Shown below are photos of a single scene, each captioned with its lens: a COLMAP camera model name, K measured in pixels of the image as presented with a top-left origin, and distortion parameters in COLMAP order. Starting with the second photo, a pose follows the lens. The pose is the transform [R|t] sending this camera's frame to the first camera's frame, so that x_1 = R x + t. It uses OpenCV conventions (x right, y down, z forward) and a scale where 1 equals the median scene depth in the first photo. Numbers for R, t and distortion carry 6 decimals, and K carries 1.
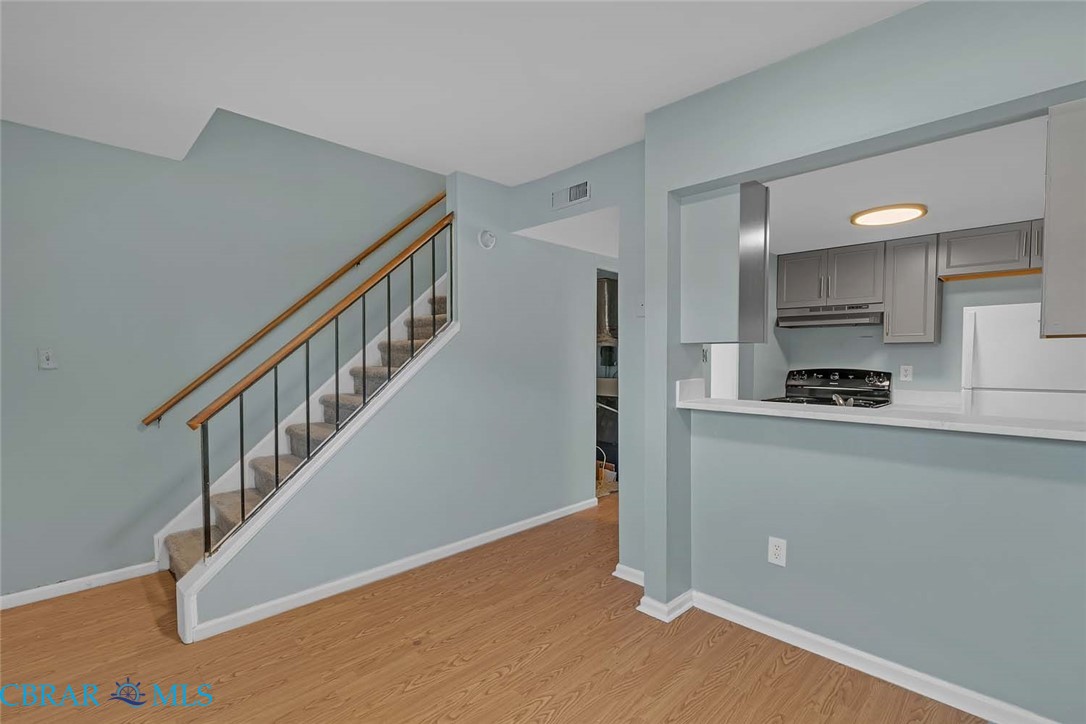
lens RADIAL K [[501.6, 0, 543.0], [0, 501.6, 362.0], [0, 0, 1]] dist [-0.002589, 0.015267]
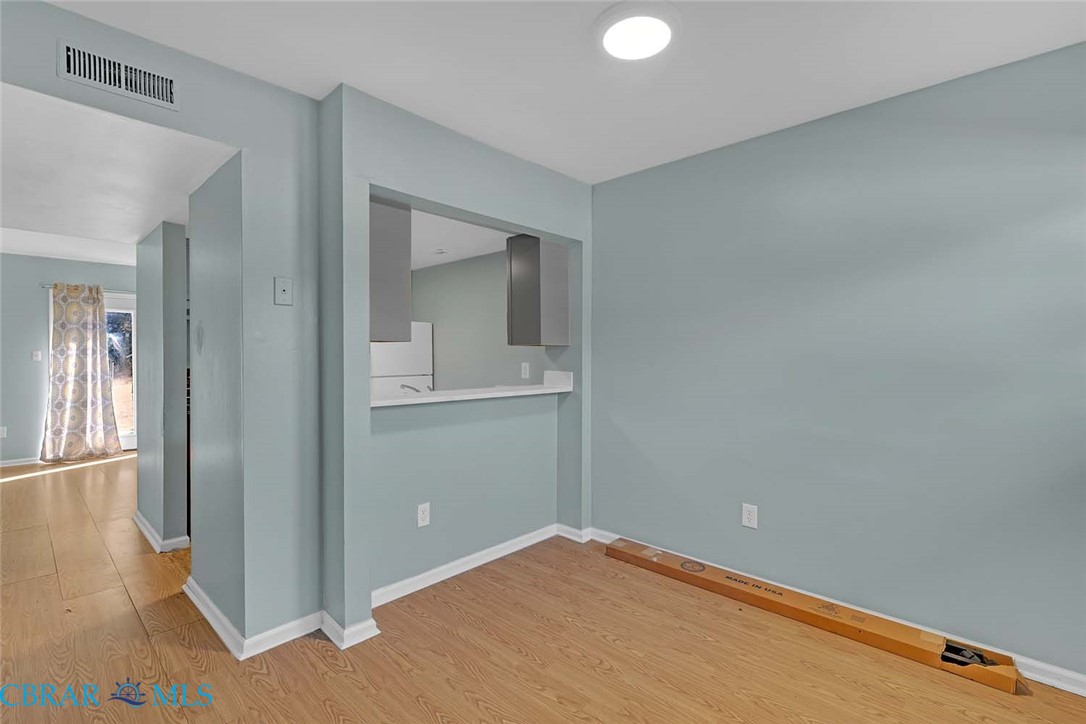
lens RADIAL K [[501.6, 0, 543.0], [0, 501.6, 362.0], [0, 0, 1]] dist [-0.002589, 0.015267]
pose [[-0.028246, -0.015481, 0.999481, -0.747193], [0.015088, 0.999760, 0.015912, -0.003667], [-0.999487, 0.015530, -0.028005, 0.755836]]
